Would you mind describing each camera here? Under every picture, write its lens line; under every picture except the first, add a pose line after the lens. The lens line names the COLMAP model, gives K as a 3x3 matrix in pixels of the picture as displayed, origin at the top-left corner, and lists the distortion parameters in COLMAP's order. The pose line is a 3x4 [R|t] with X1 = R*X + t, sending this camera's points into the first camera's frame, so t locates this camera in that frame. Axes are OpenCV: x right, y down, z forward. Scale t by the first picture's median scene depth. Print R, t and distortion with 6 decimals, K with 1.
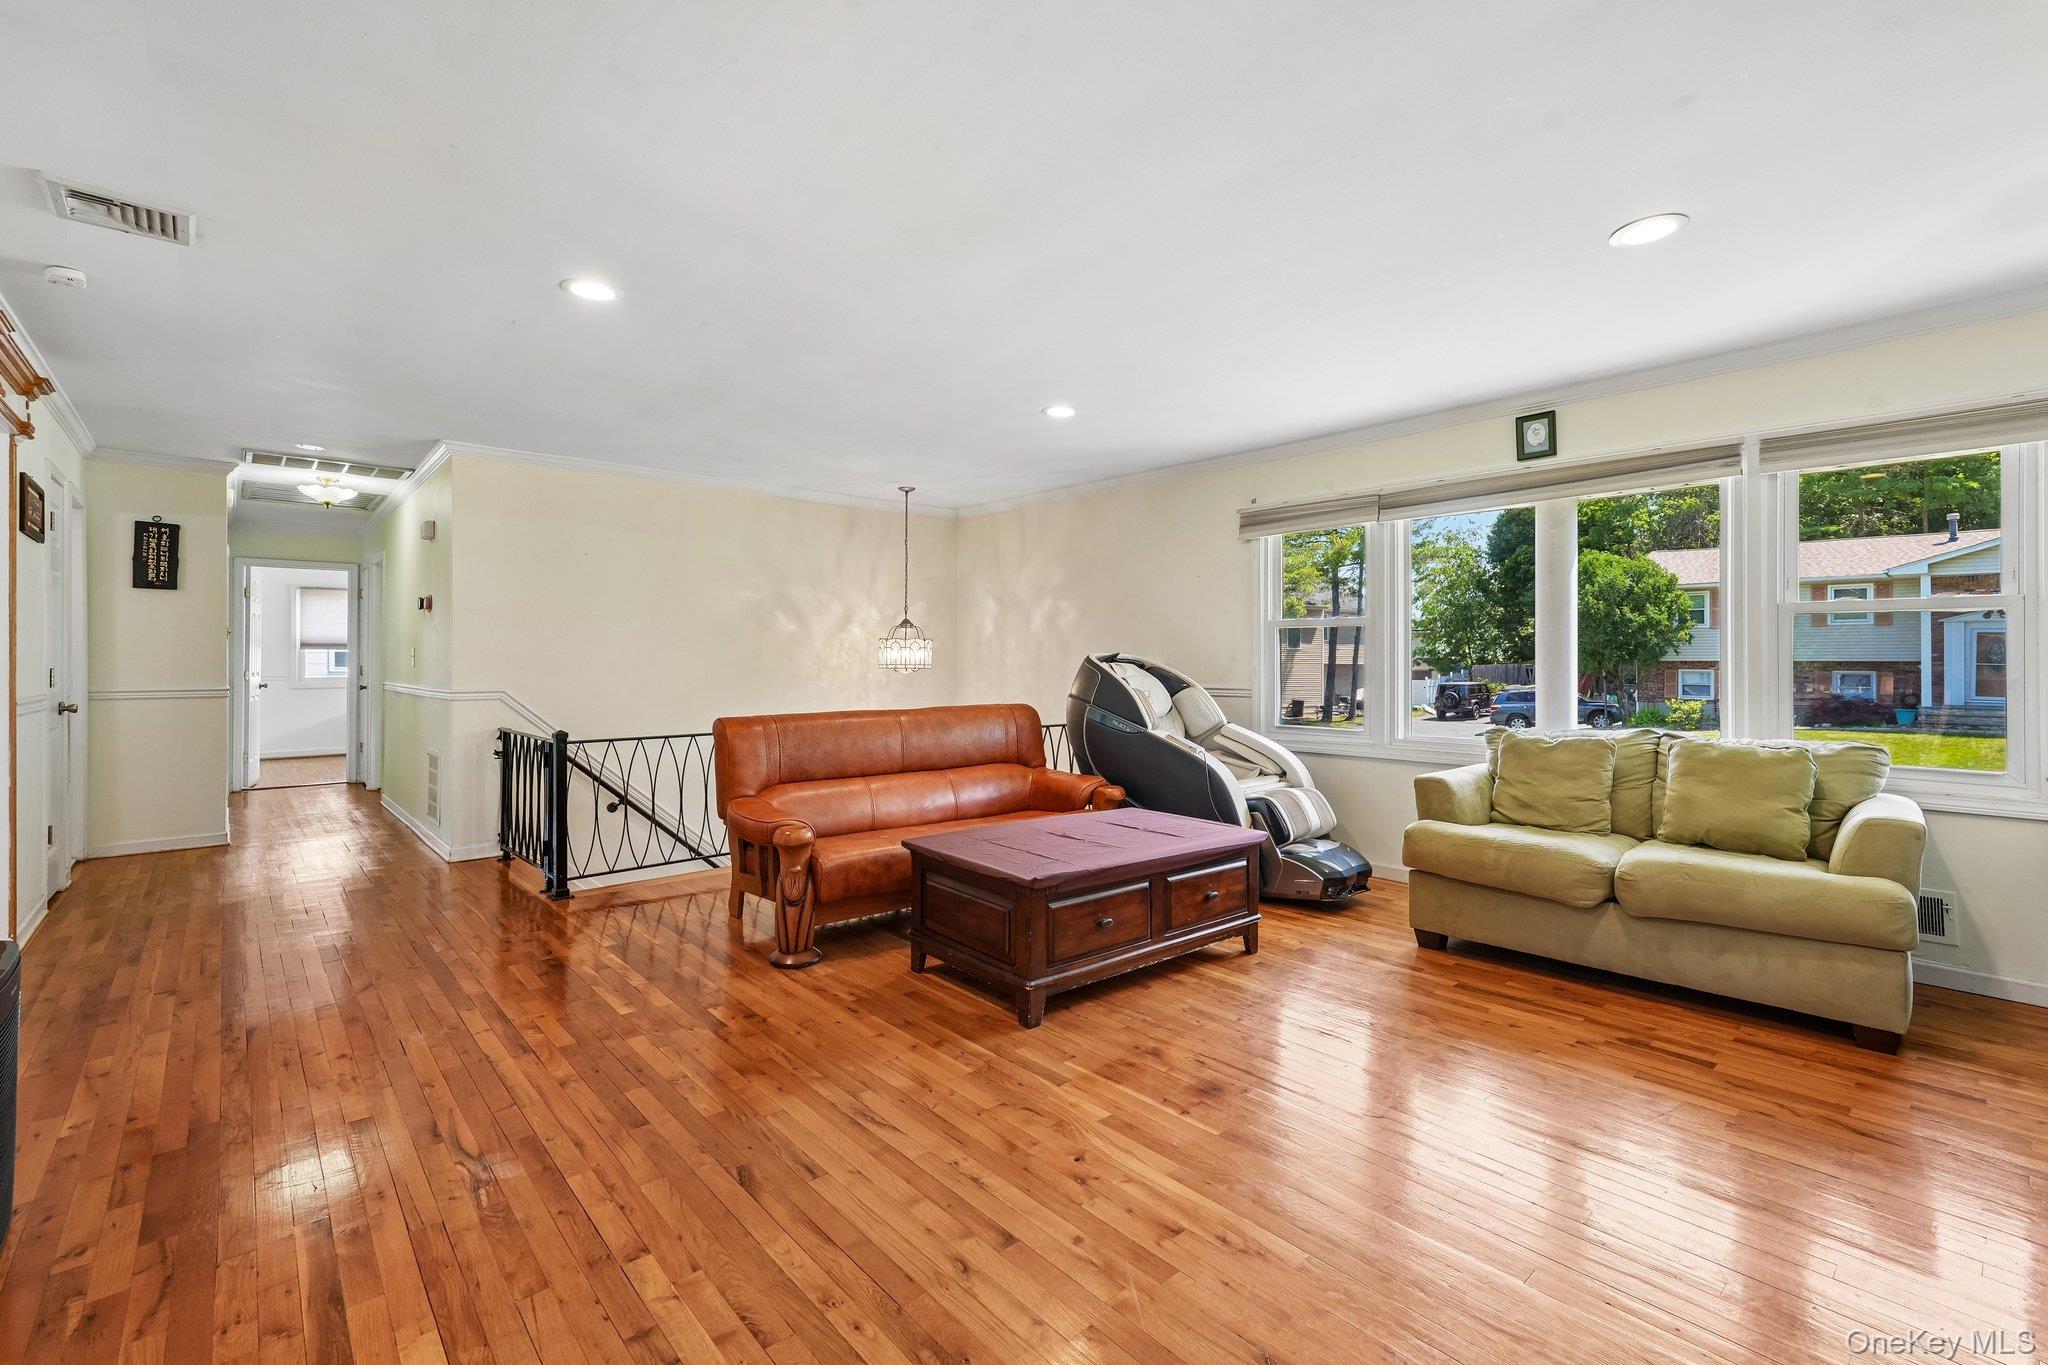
lens RADIAL K [[897.3, 0, 1039.2], [0, 897.3, 661.7], [0, 0, 1]] dist [-0.003302, 0.010311]
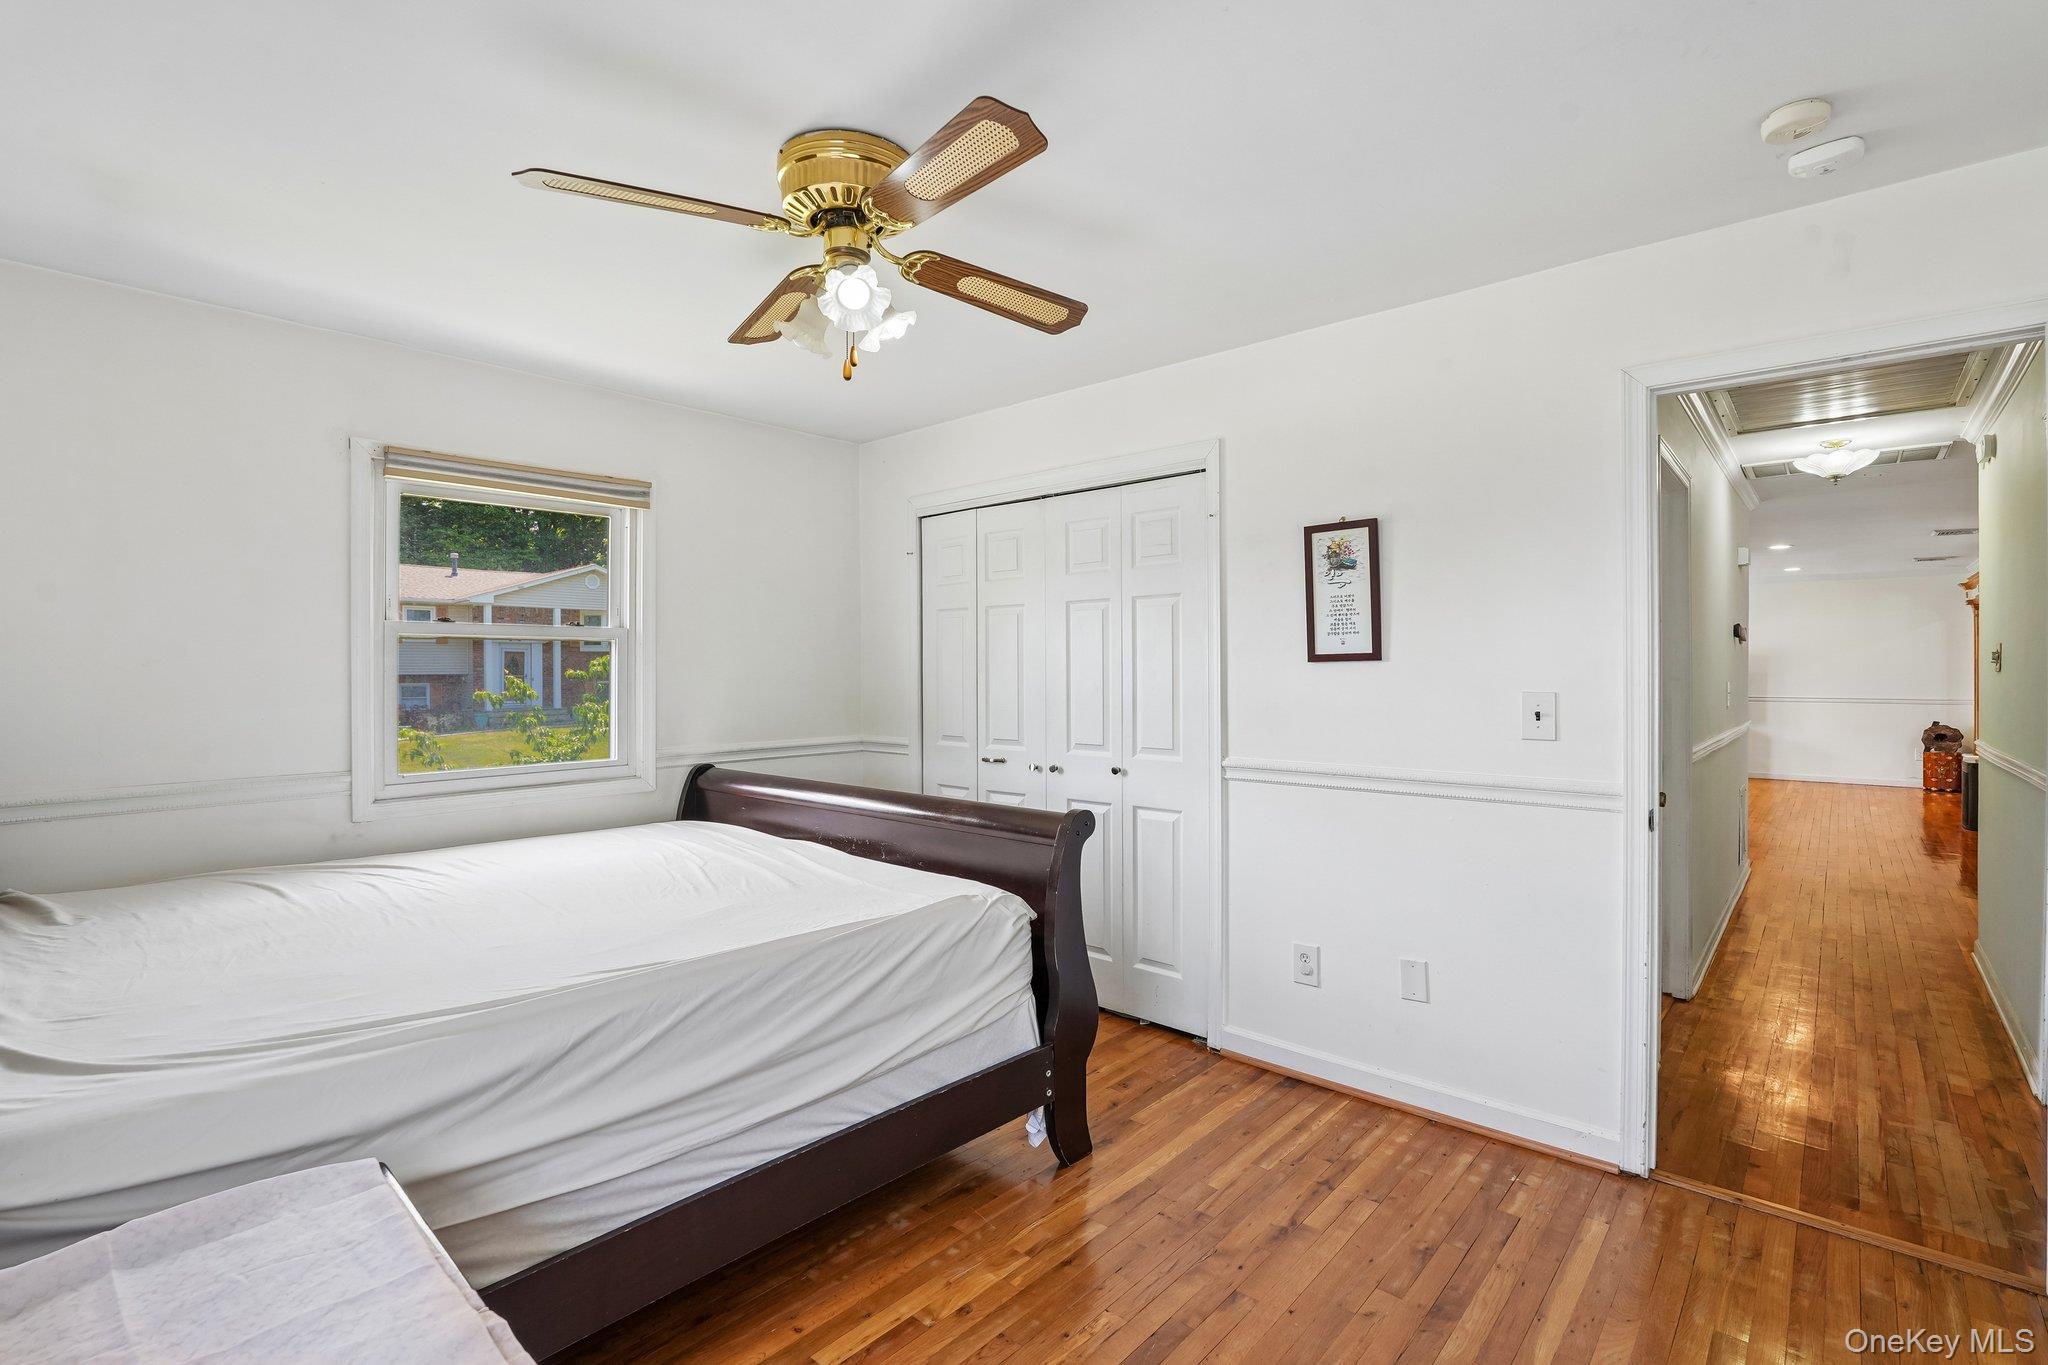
lens RADIAL K [[969.6, 0, 1014.4], [0, 969.6, 673.2], [0, 0, 1]] dist [-0.001179, -0.000128]
pose [[-0.112743, -0.002129, 0.993622, -2.543164], [0.001391, 0.999996, 0.002300, -0.045265], [-0.993623, 0.001641, -0.112740, 2.915695]]
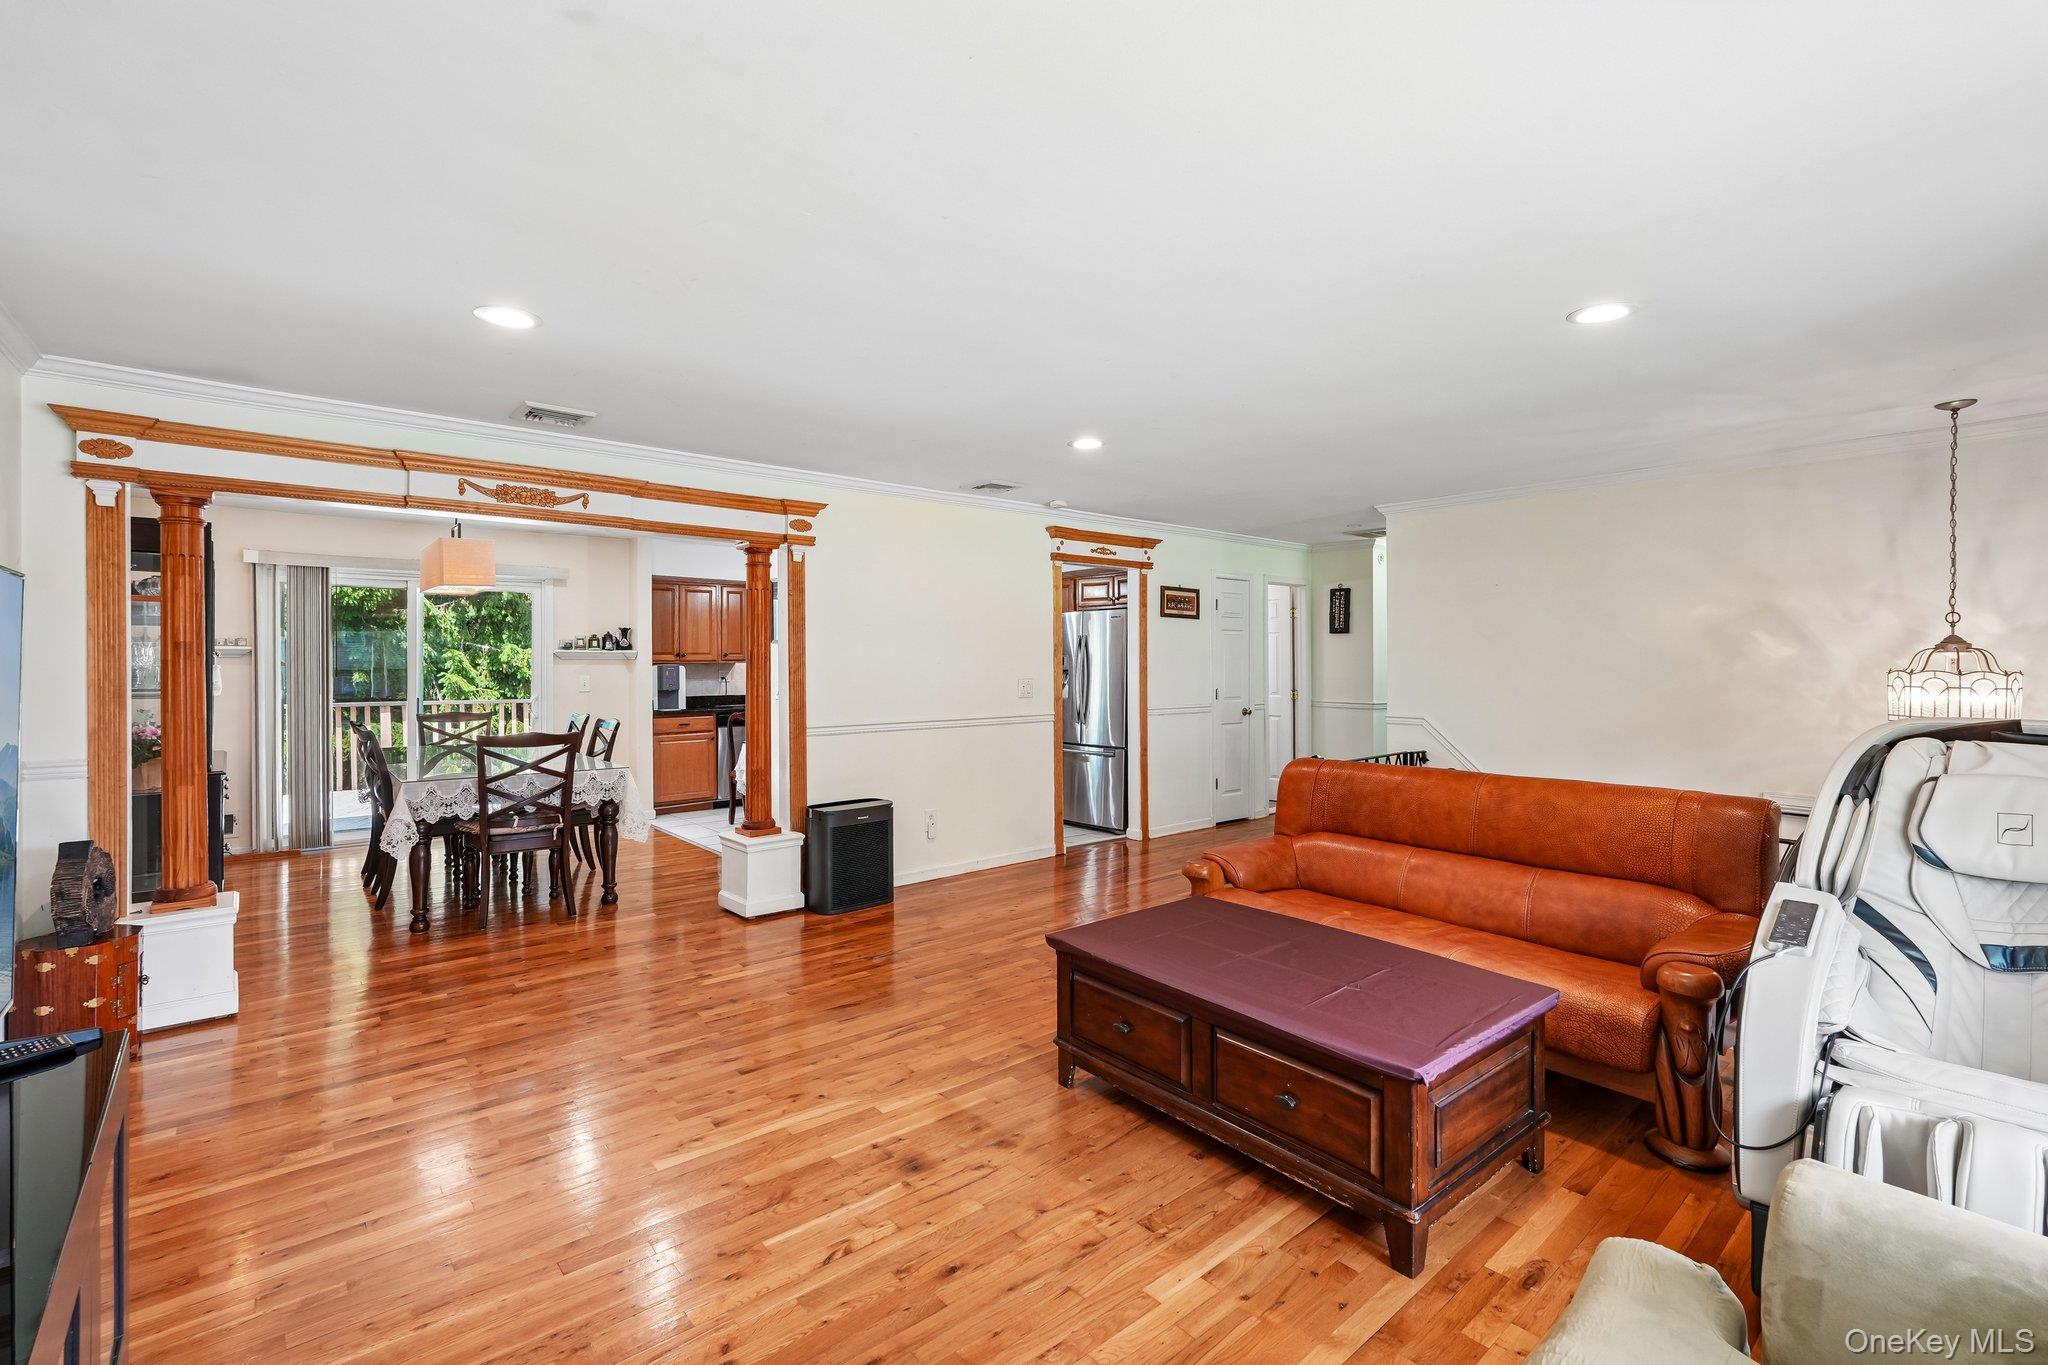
lens RADIAL K [[913.9, 0, 1015.2], [0, 913.9, 660.5], [0, 0, 1]] dist [-0.011636, 0.000444]
pose [[-0.030169, 0.003401, -0.999539, 0.806218], [0.001174, 0.999994, 0.003367, -0.063054], [0.999544, -0.001072, -0.030173, 0.762083]]
